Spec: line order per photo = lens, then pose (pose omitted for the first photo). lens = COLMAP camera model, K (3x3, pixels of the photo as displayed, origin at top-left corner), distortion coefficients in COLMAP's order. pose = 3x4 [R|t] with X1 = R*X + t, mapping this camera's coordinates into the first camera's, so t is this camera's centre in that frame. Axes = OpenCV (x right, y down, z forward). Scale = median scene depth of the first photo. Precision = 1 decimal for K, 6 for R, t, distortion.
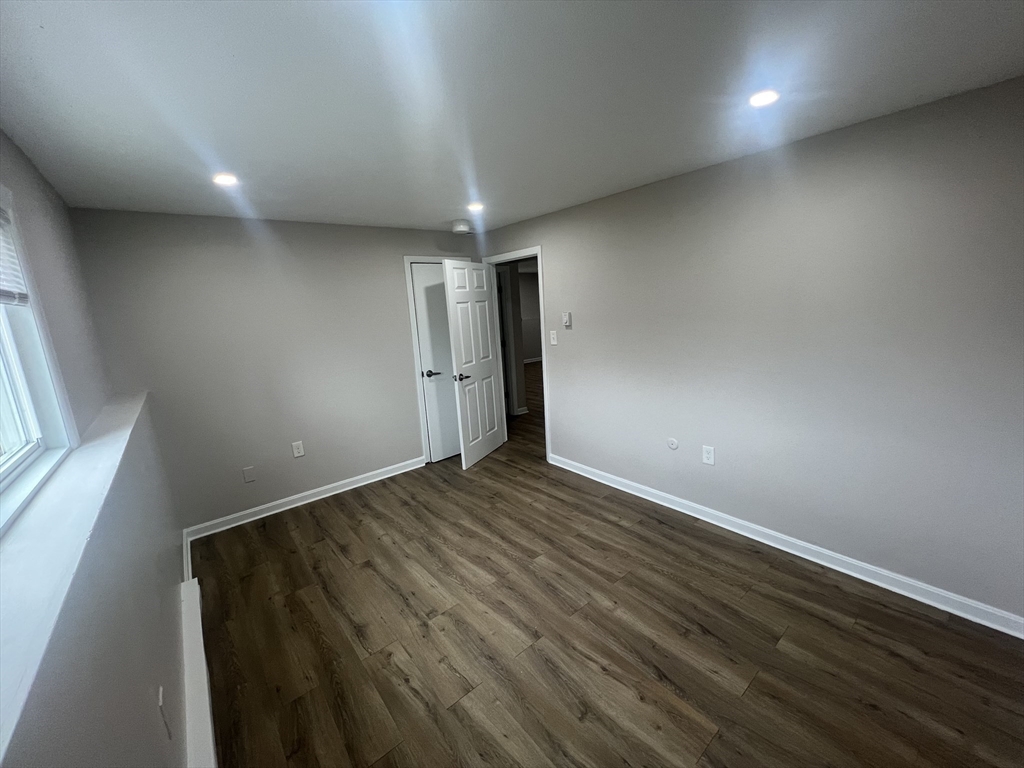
lens RADIAL K [[412.5, 0, 510.2], [0, 412.5, 382.4], [0, 0, 1]] dist [-0.000391, 0.000091]
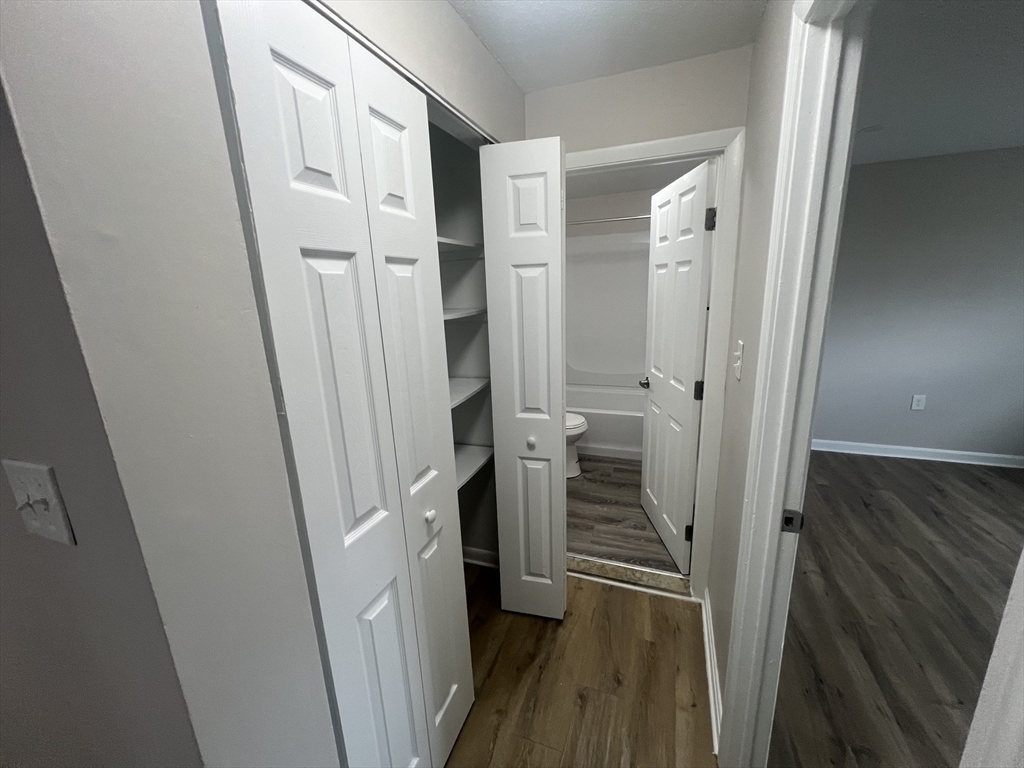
lens RADIAL K [[412.5, 0, 510.0], [0, 412.5, 383.9], [0, 0, 1]] dist [-0.000391, 0.000091]
pose [[-0.493716, -0.115951, 0.861859, -0.079646], [0.237630, 0.935364, 0.261966, -0.392481], [-0.836527, 0.334140, -0.434251, 2.234456]]
